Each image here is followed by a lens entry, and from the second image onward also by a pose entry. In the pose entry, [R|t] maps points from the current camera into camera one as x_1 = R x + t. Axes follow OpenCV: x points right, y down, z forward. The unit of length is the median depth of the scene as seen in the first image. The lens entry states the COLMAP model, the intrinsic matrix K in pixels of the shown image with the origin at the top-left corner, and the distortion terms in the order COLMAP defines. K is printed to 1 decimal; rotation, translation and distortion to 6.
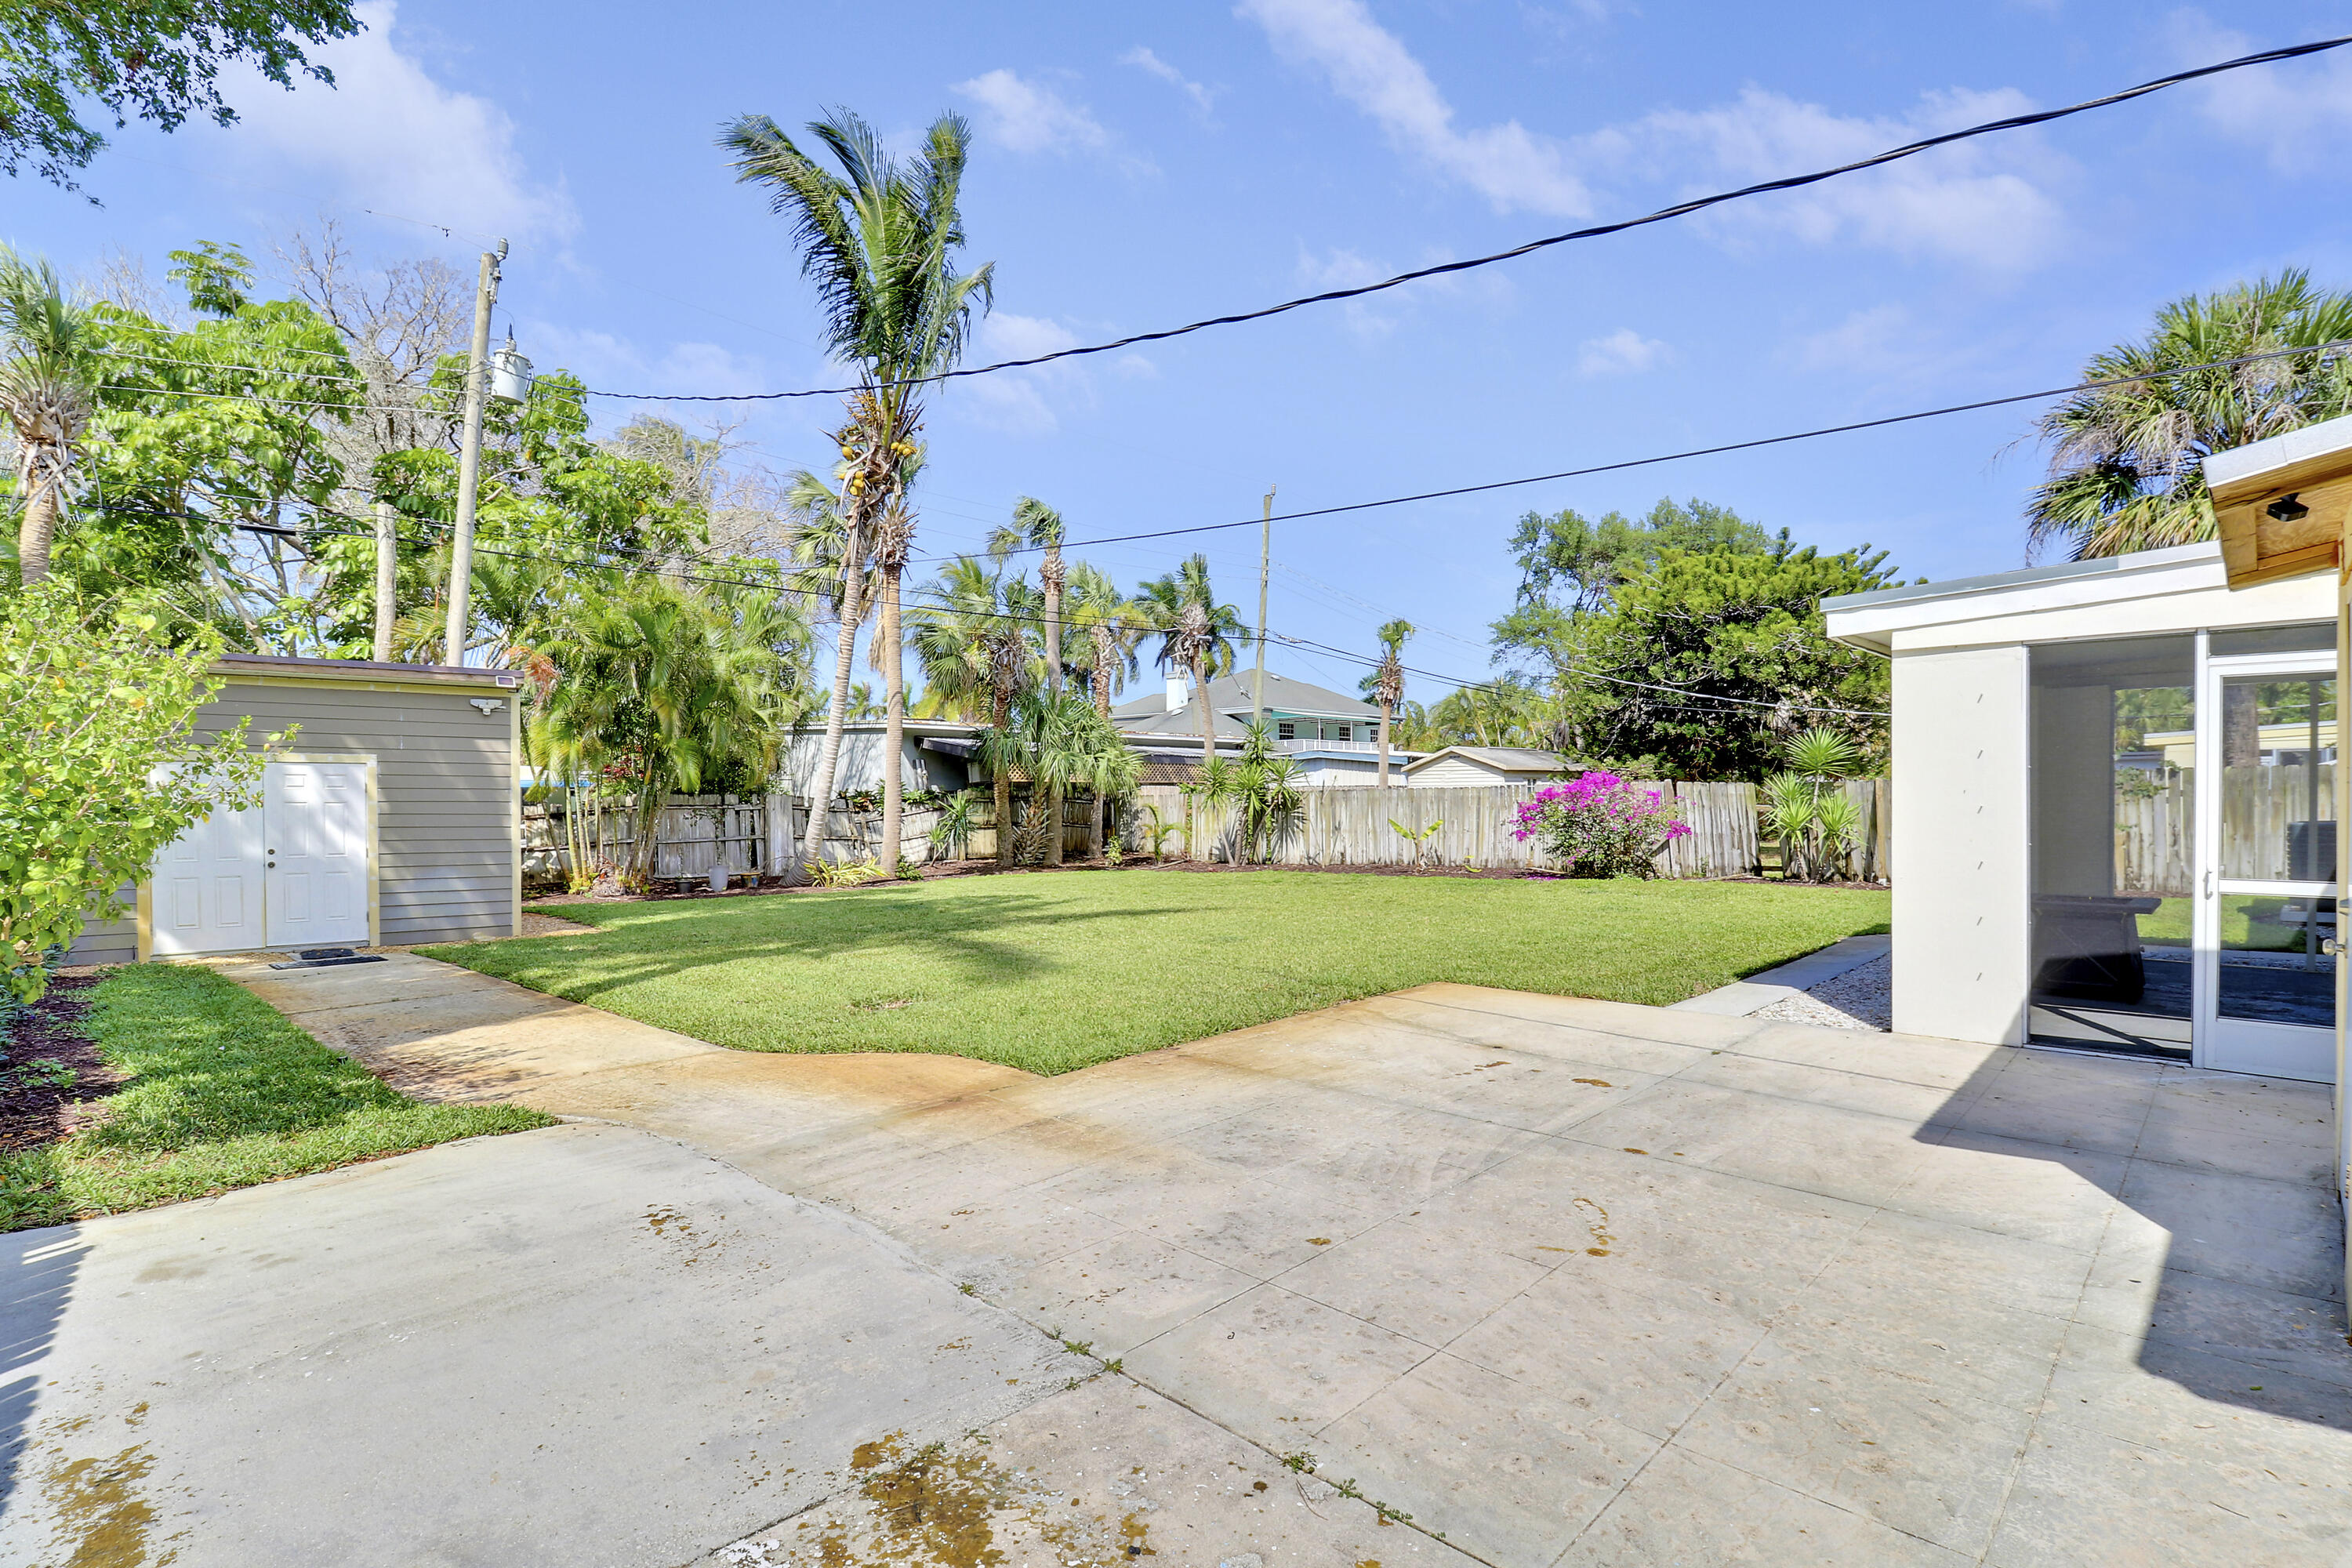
lens RADIAL K [[1111.4, 0, 1179.4], [0, 1111.4, 814.6], [0, 0, 1]] dist [0.000914, 0.000170]
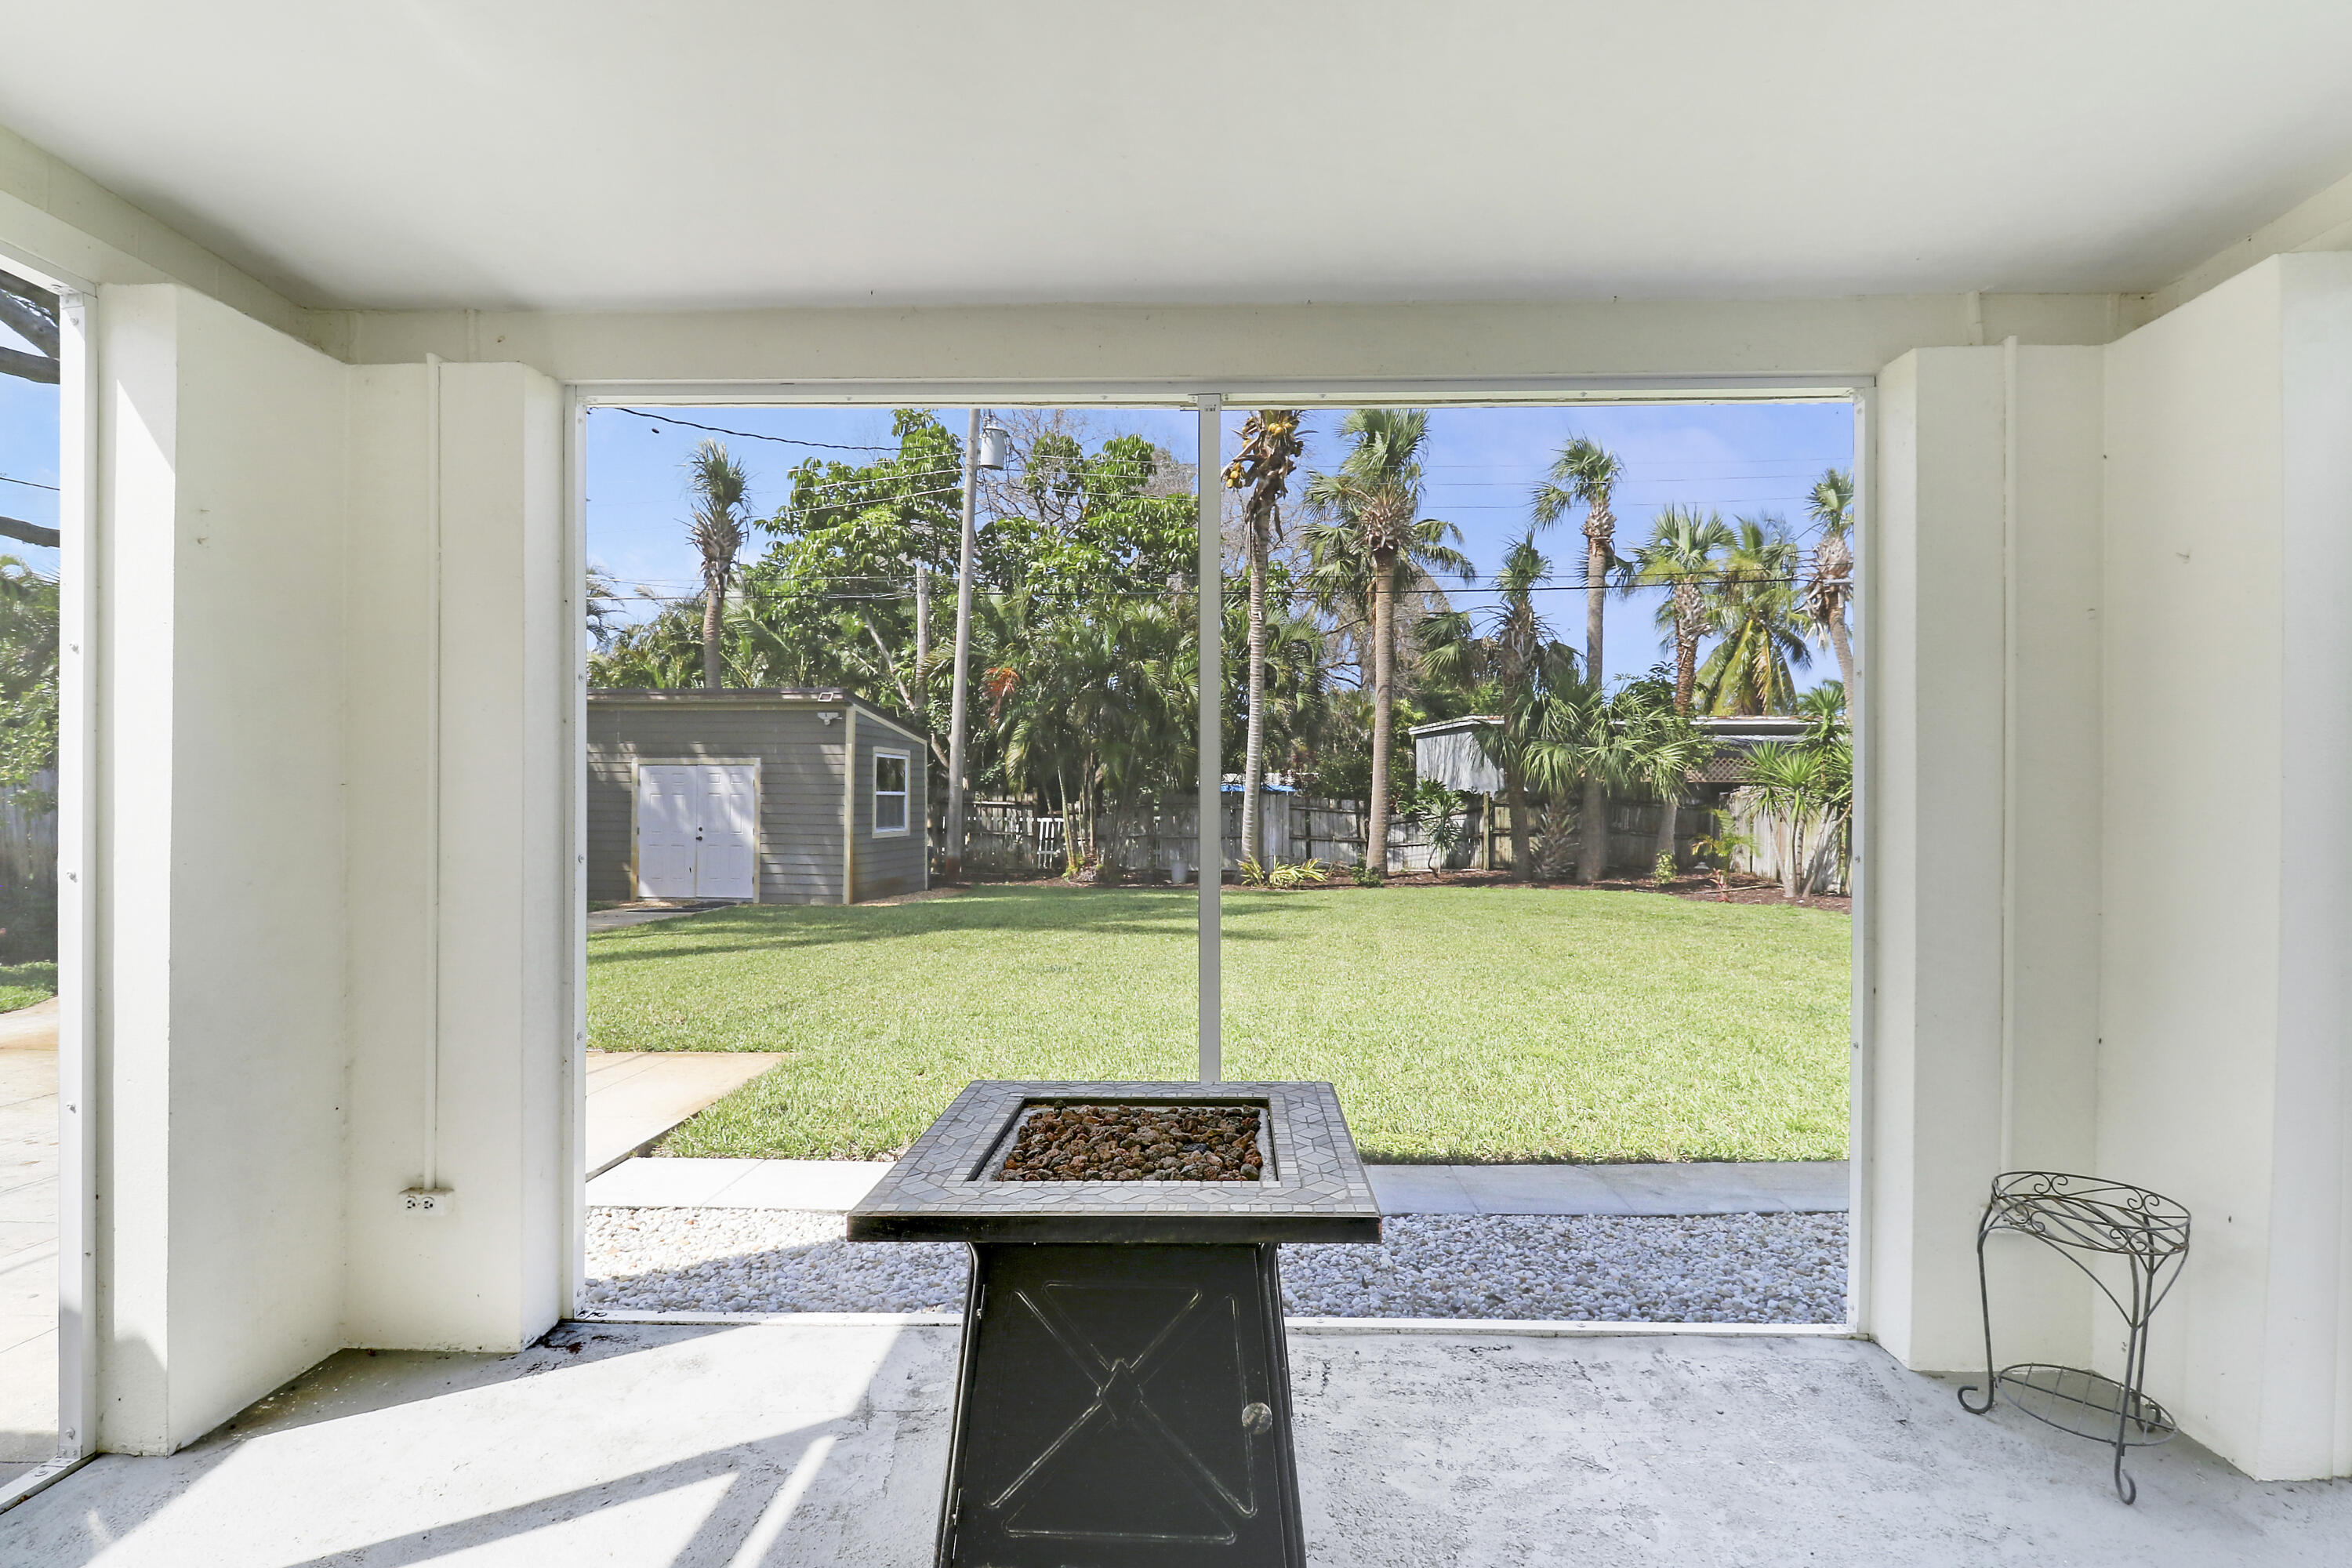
lens RADIAL K [[1111.4, 0, 1179.4], [0, 1111.4, 814.6], [0, 0, 1]] dist [0.000914, 0.000170]
pose [[0.700060, 0.015160, -0.713923, 0.546978], [-0.019940, 0.999800, 0.001678, 0.001020], [0.713805, 0.013060, 0.700222, 0.413091]]
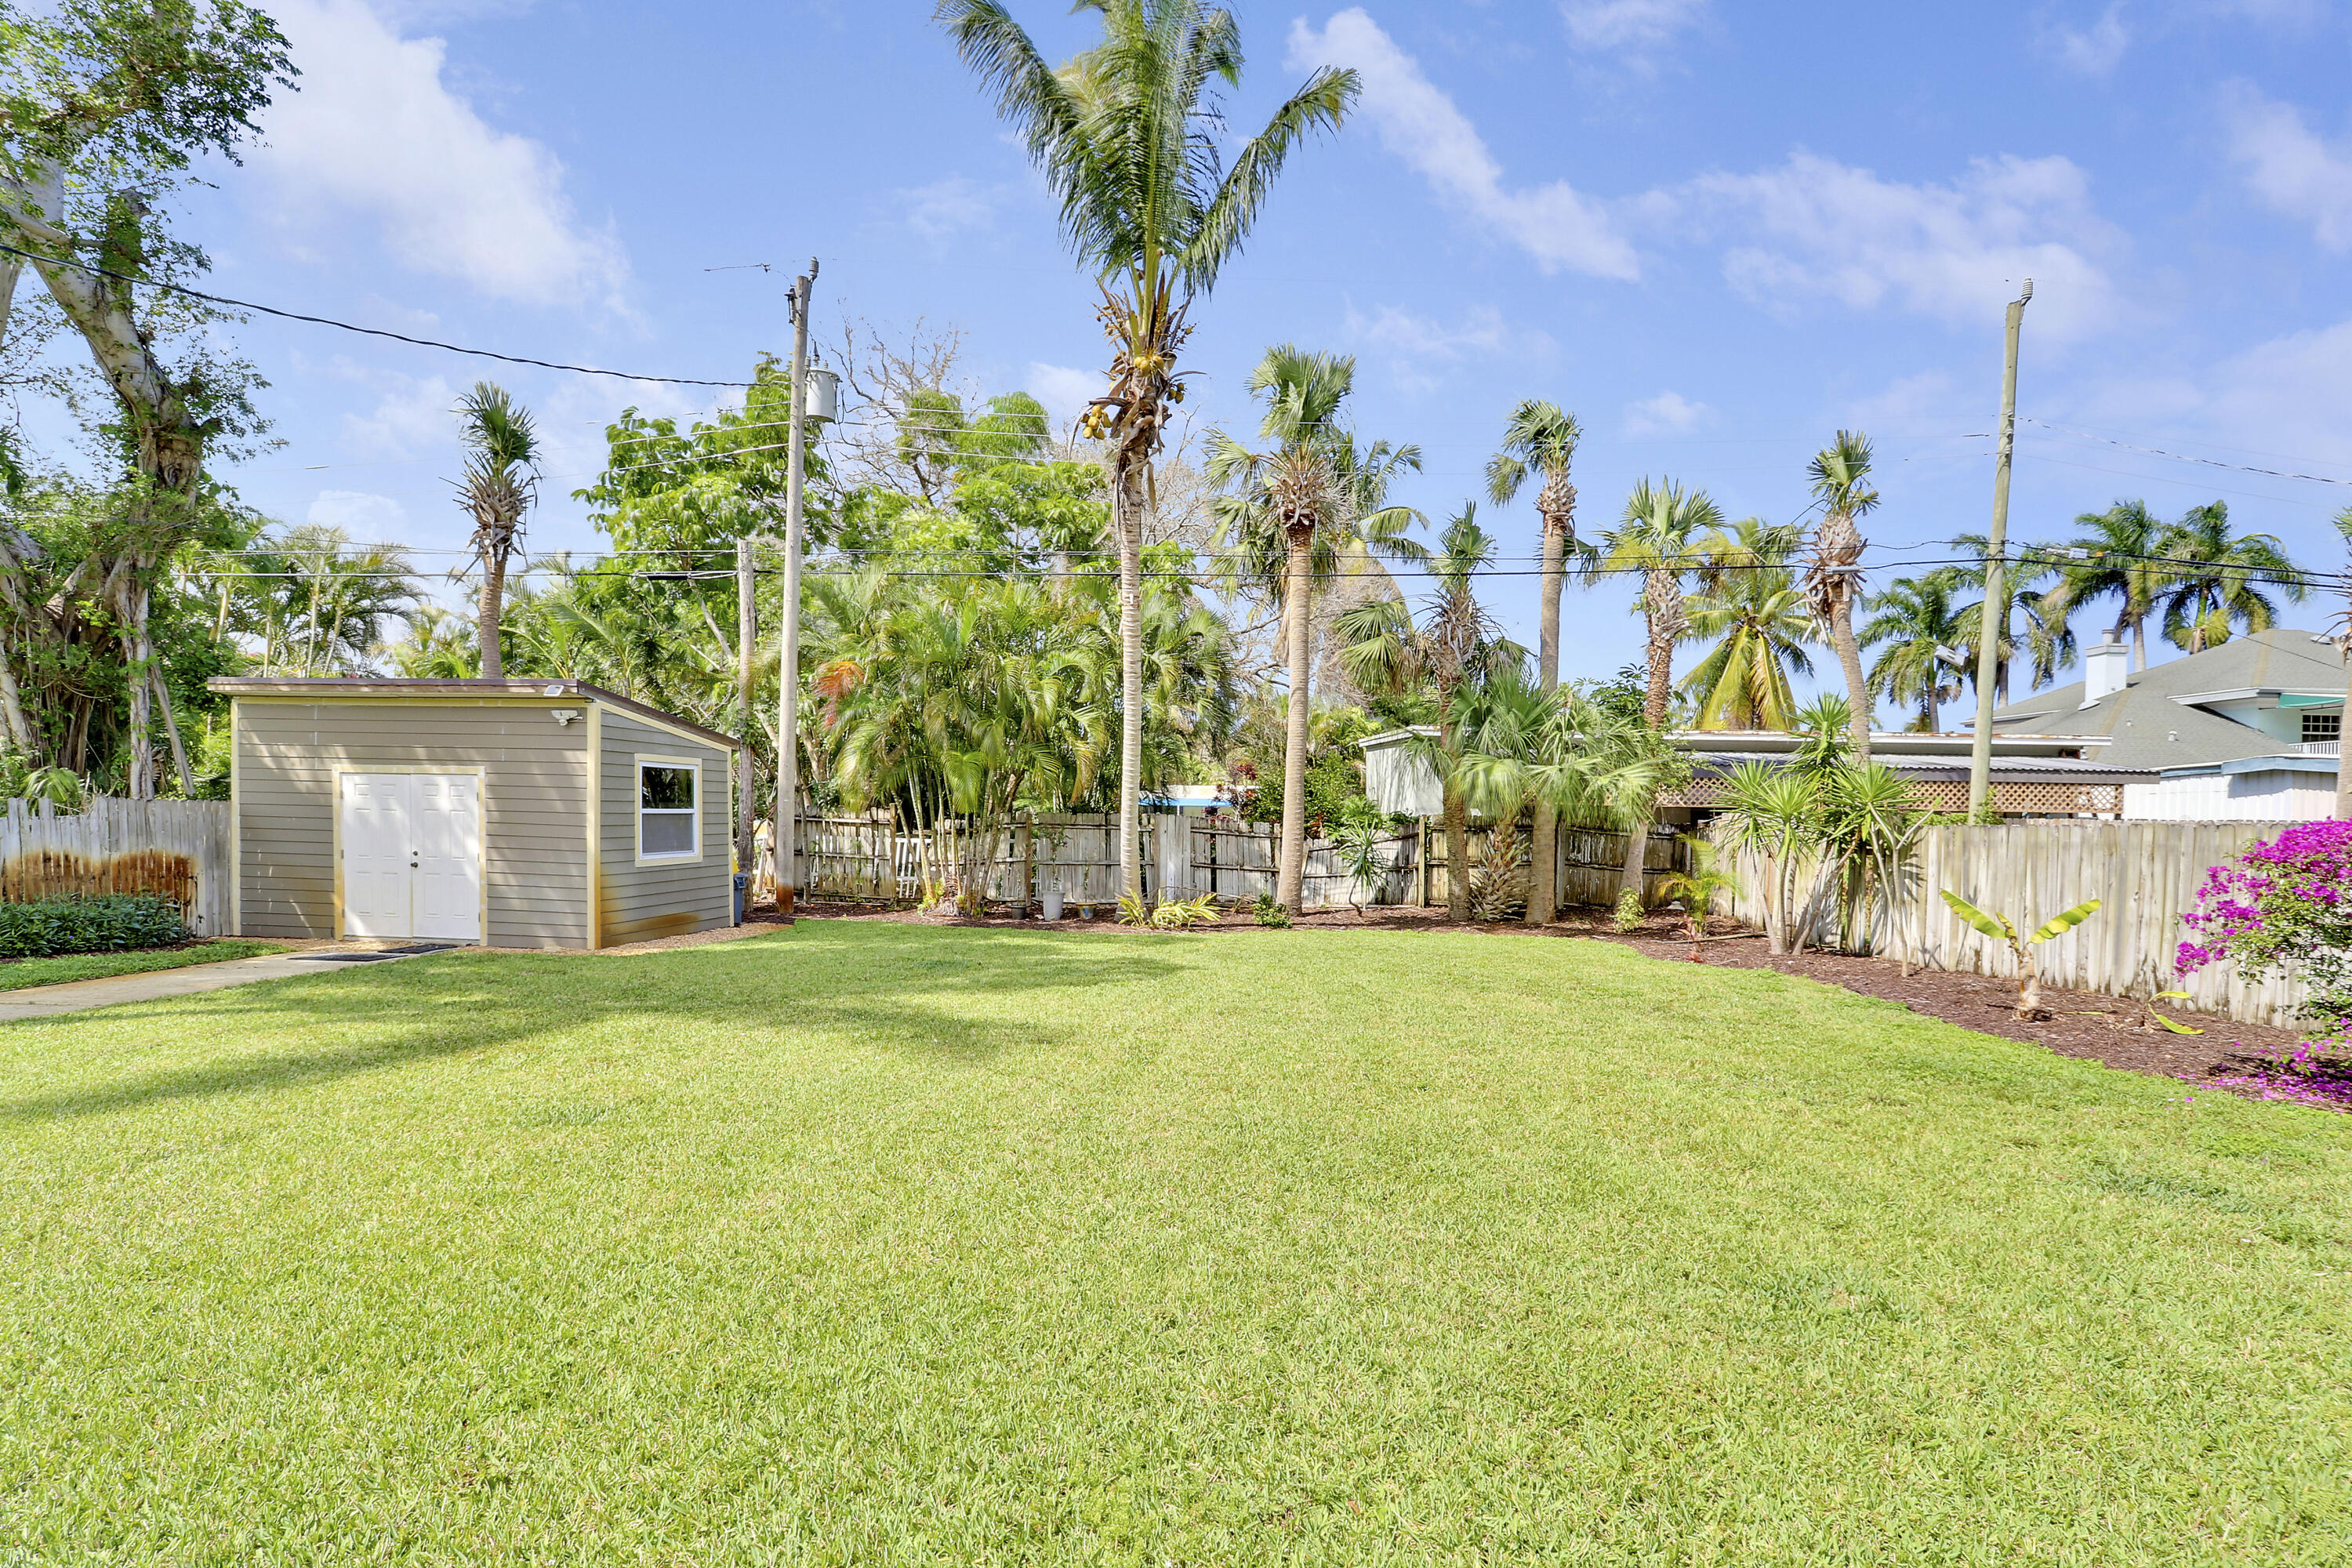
lens RADIAL K [[1106.7, 0, 1163.2], [0, 1106.7, 831.5], [0, 0, 1]] dist [-0.002127, 0.000039]
pose [[0.690536, 0.029287, -0.722705, 0.465894], [-0.033105, 0.999413, 0.008870, -0.021675], [0.722540, 0.017800, 0.691100, 0.710523]]
